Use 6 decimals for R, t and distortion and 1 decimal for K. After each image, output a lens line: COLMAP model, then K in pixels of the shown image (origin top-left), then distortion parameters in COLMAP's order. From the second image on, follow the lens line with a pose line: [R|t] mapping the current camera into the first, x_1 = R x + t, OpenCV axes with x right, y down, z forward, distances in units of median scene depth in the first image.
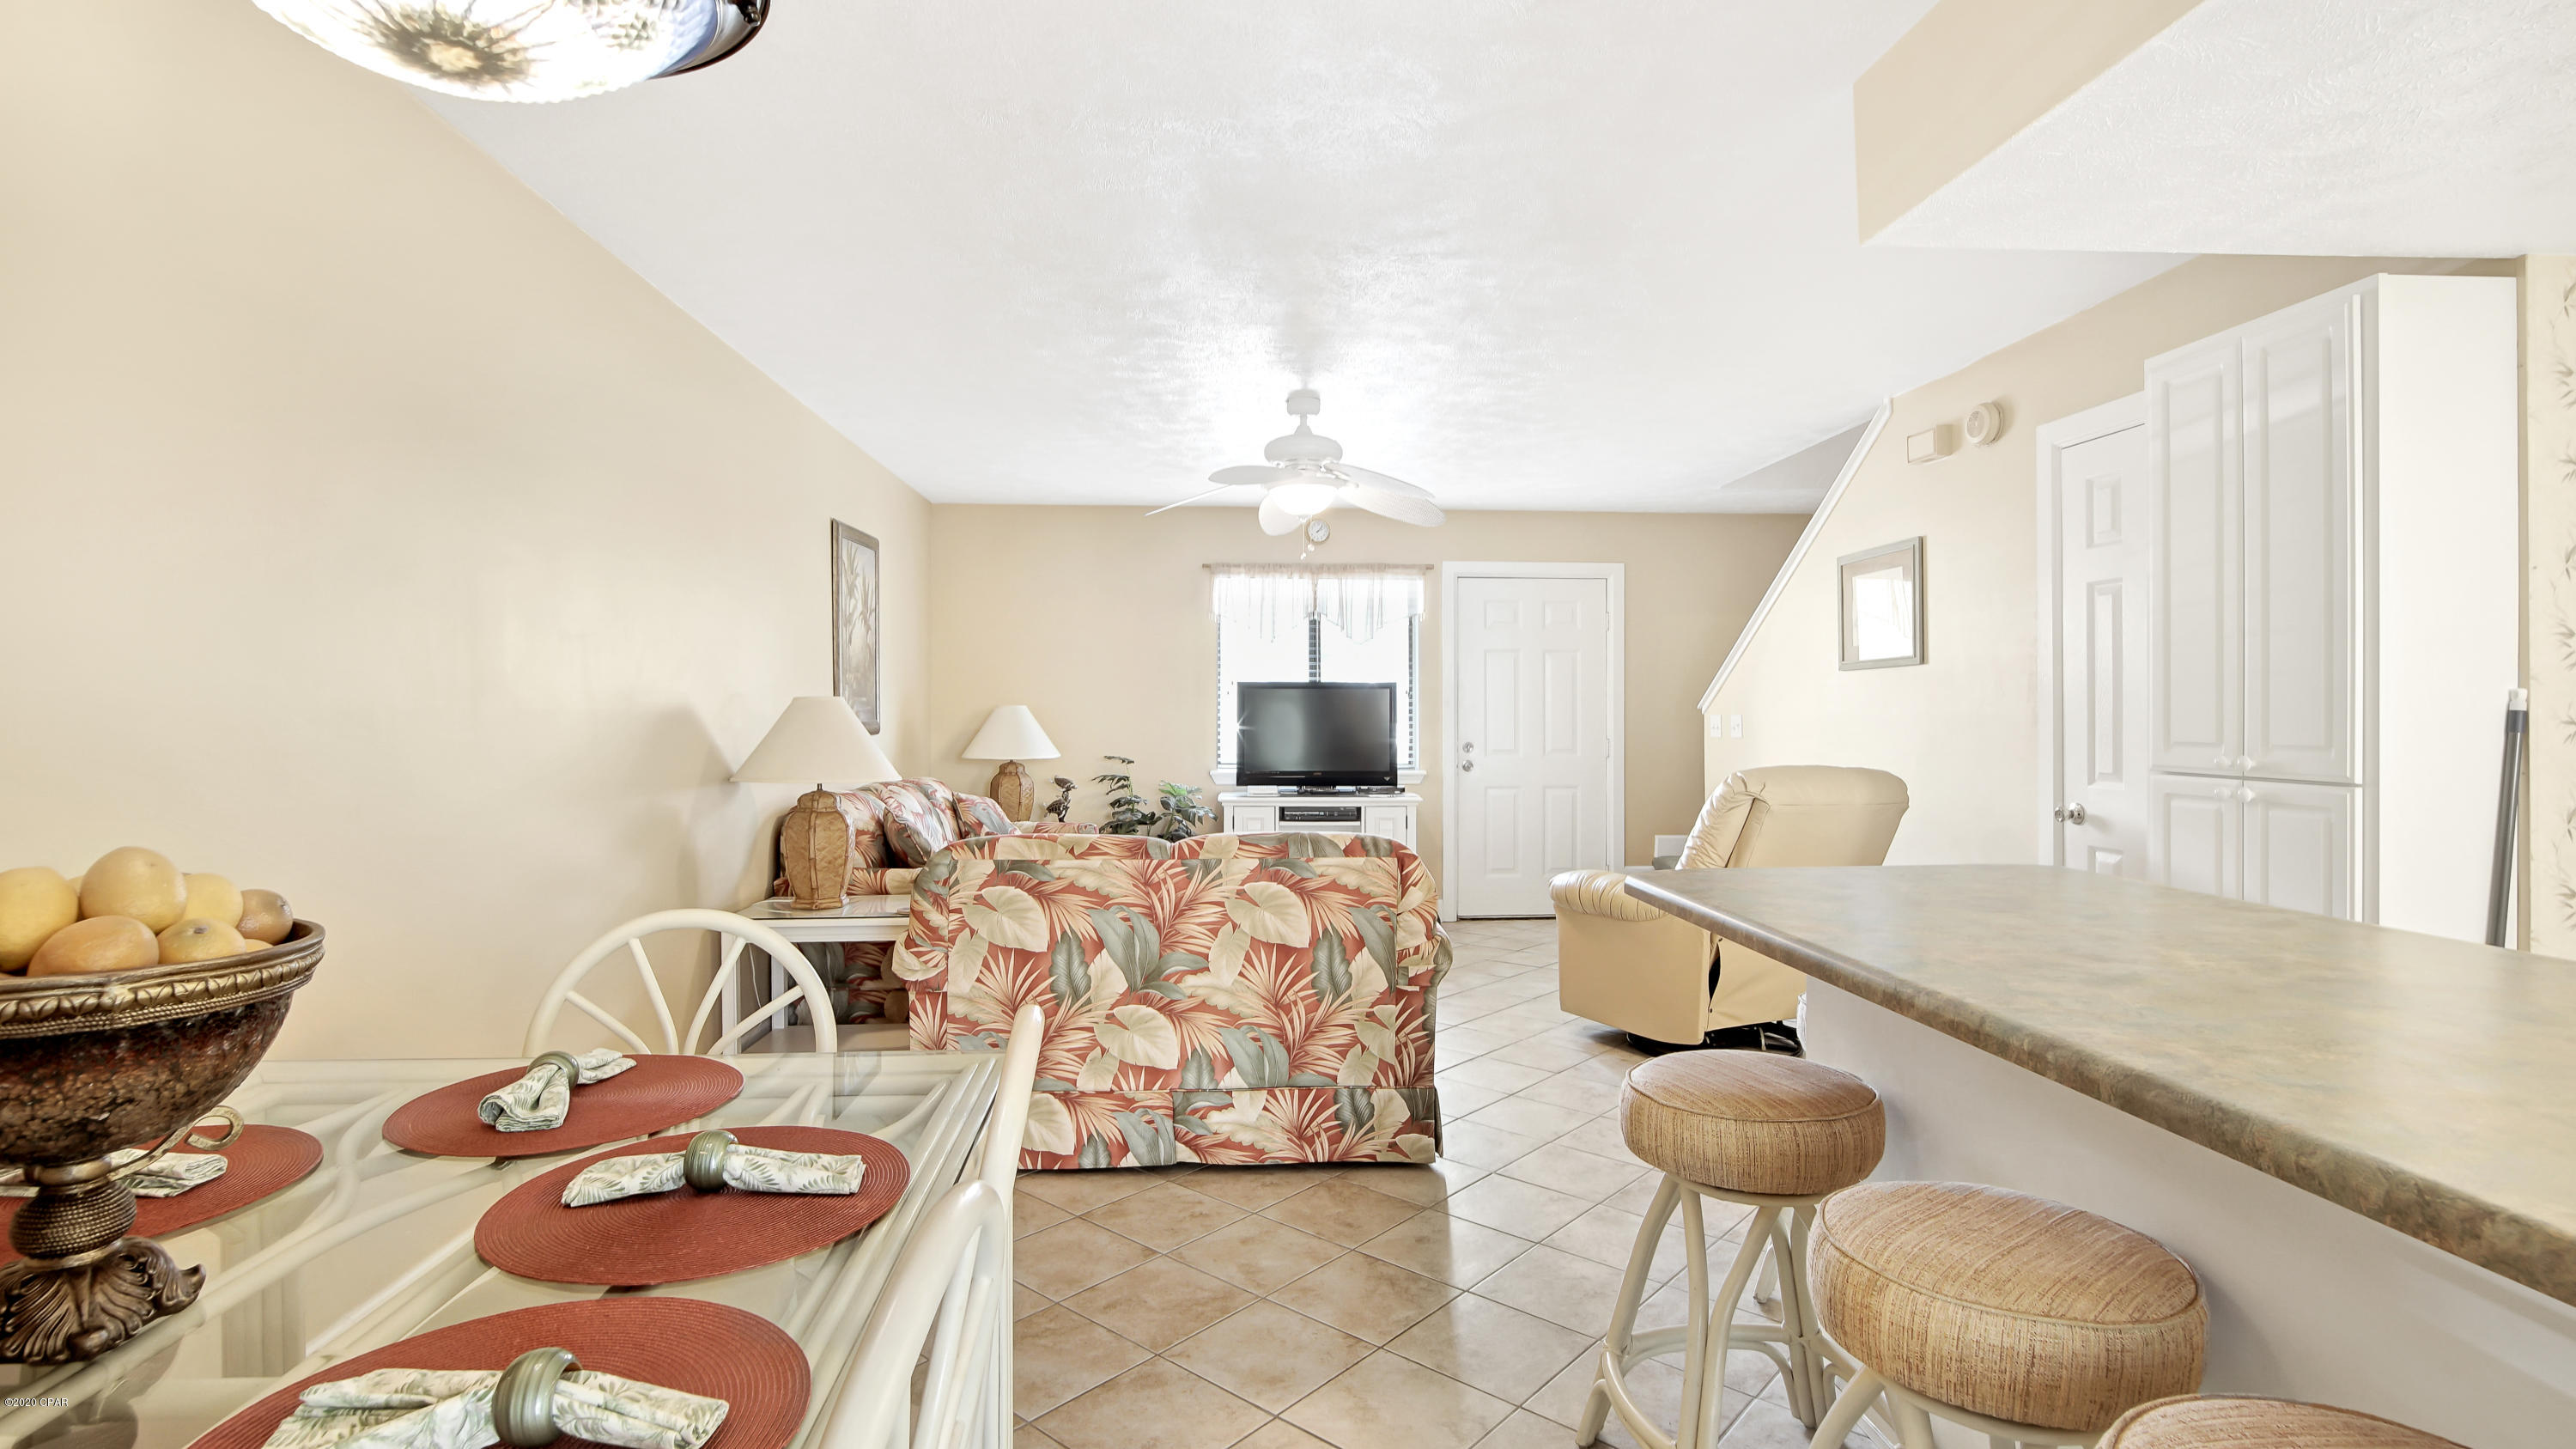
lens RADIAL K [[1236.6, 0, 1284.2], [0, 1236.6, 701.9], [0, 0, 1]] dist [0.001484, 0.000080]
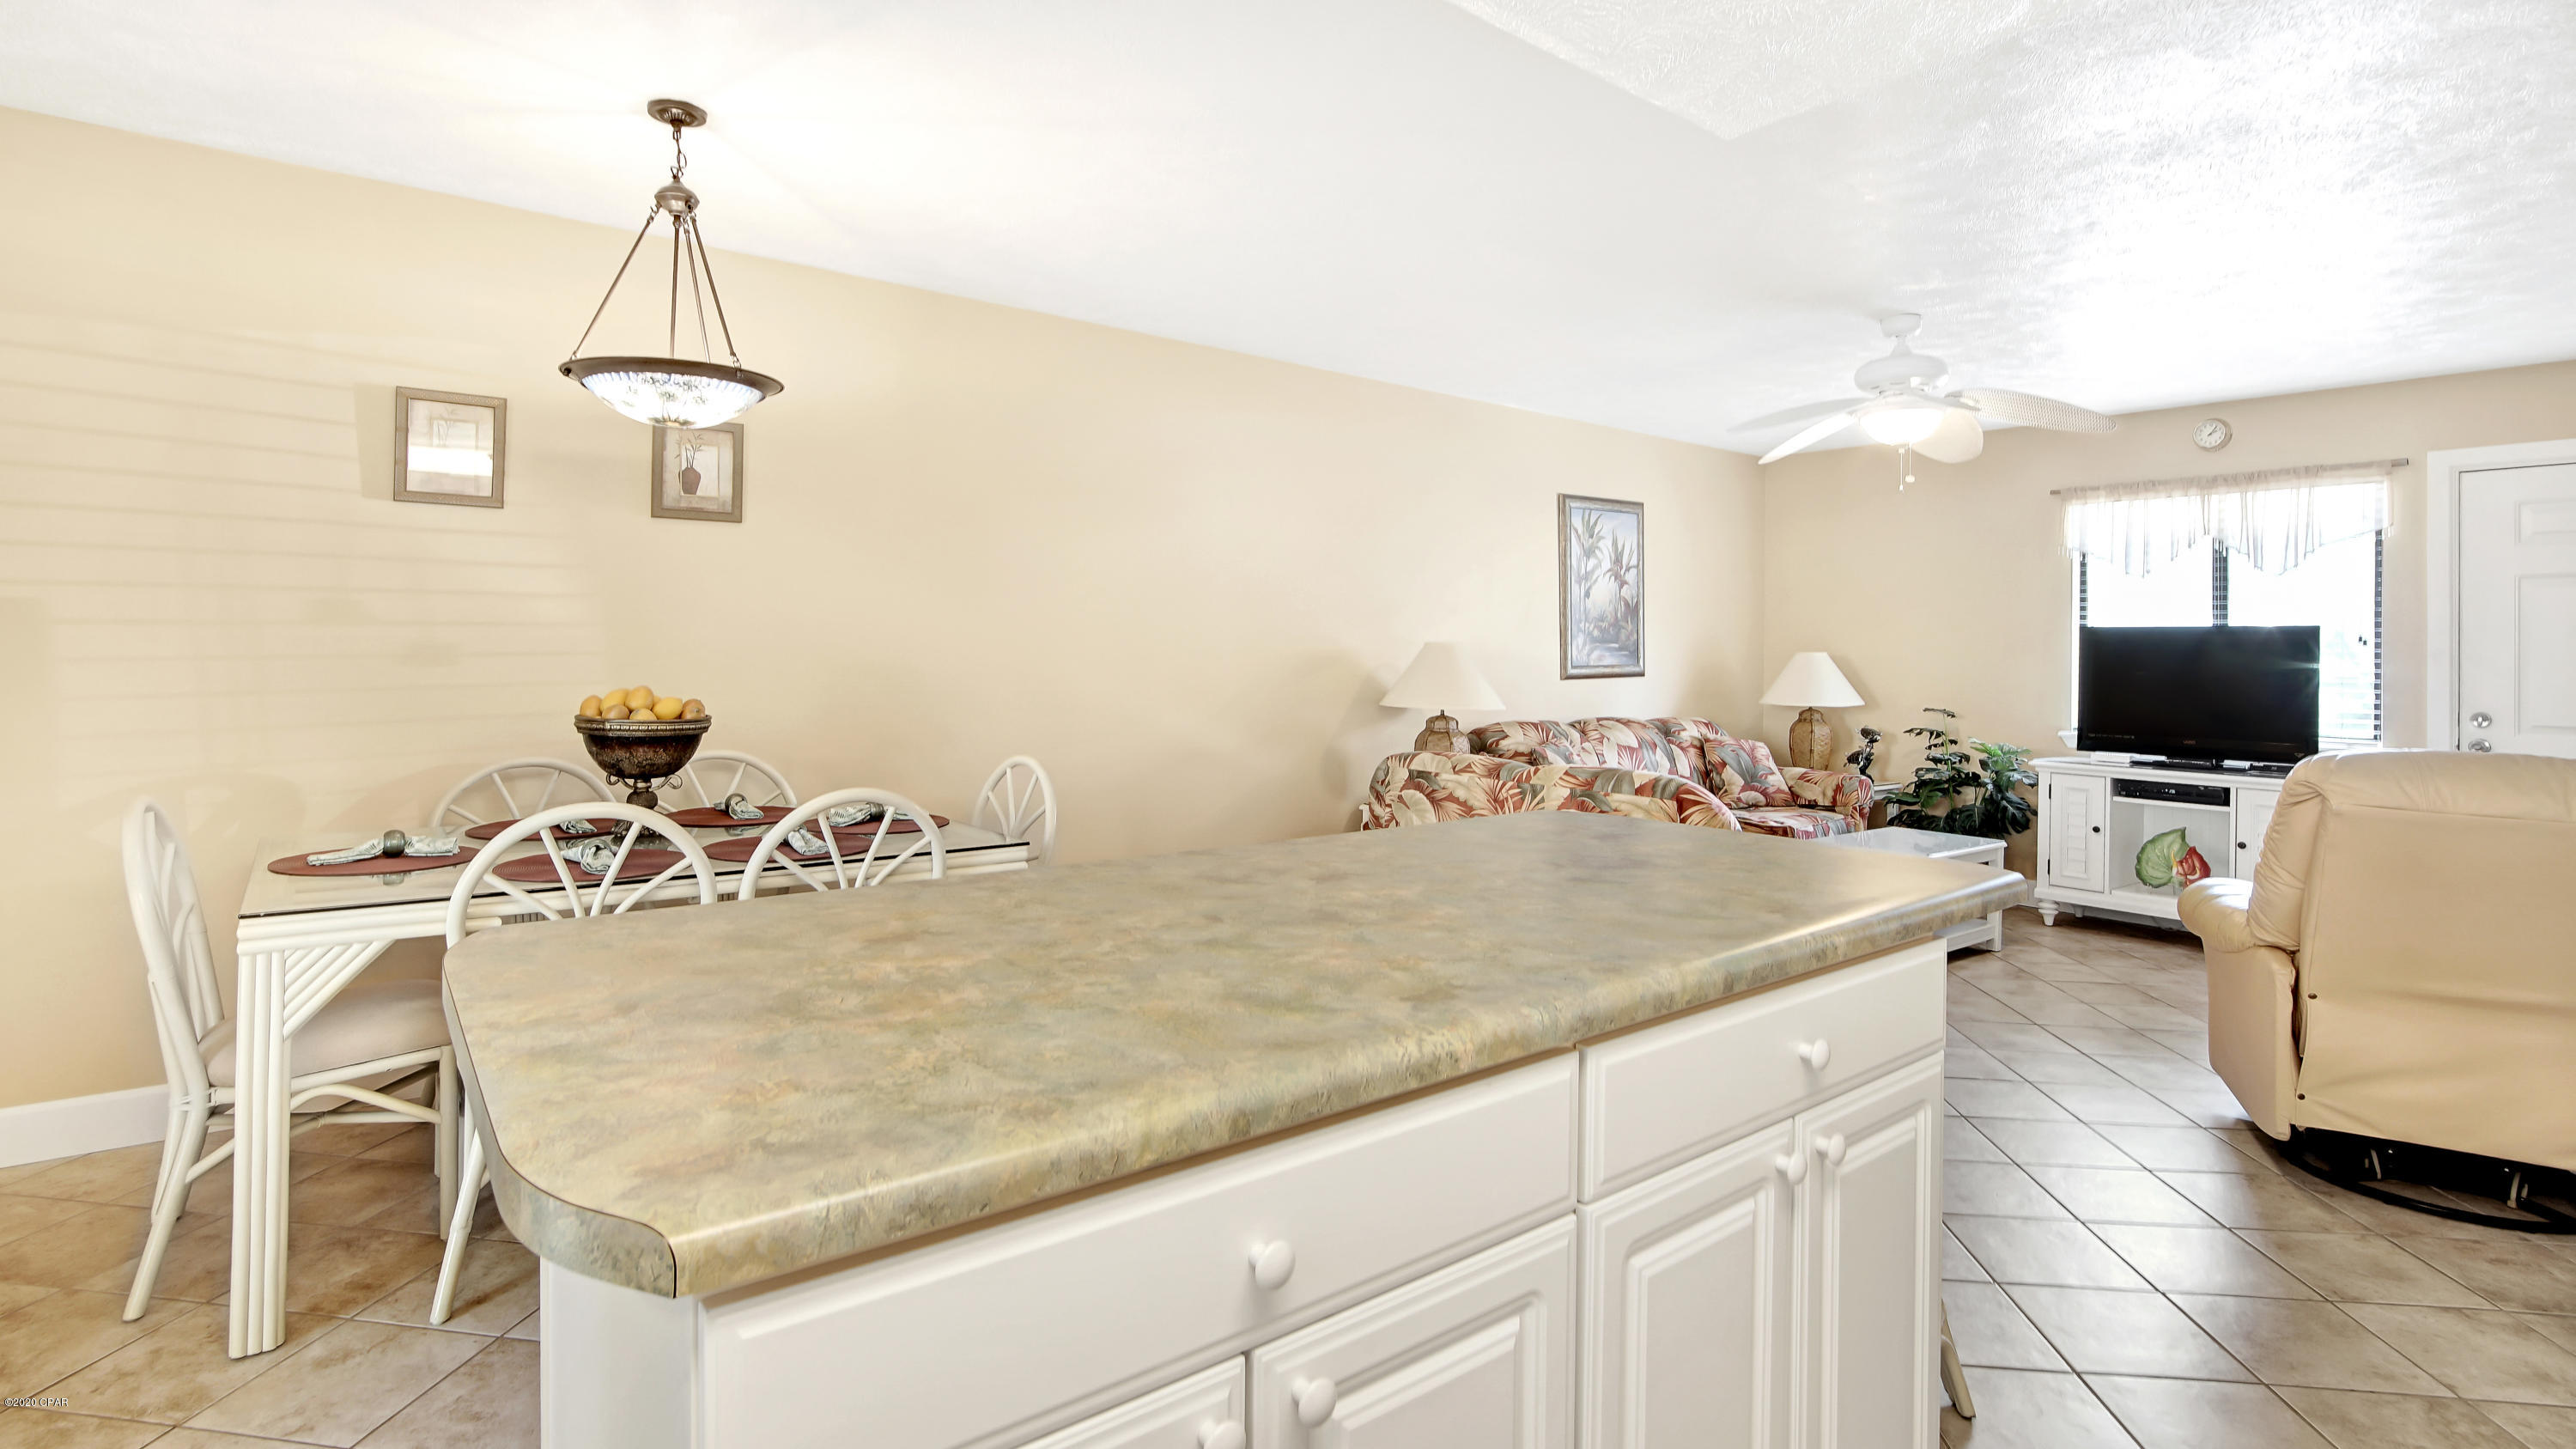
lens RADIAL K [[1249.6, 0, 1288.6], [0, 1249.6, 641.1], [0, 0, 1]] dist [-0.002972, -0.000327]
pose [[0.576139, 0.000287, -0.817352, 0.363822], [-0.006934, 0.999966, -0.004536, 0.001013], [0.817322, 0.008281, 0.576121, 0.073502]]
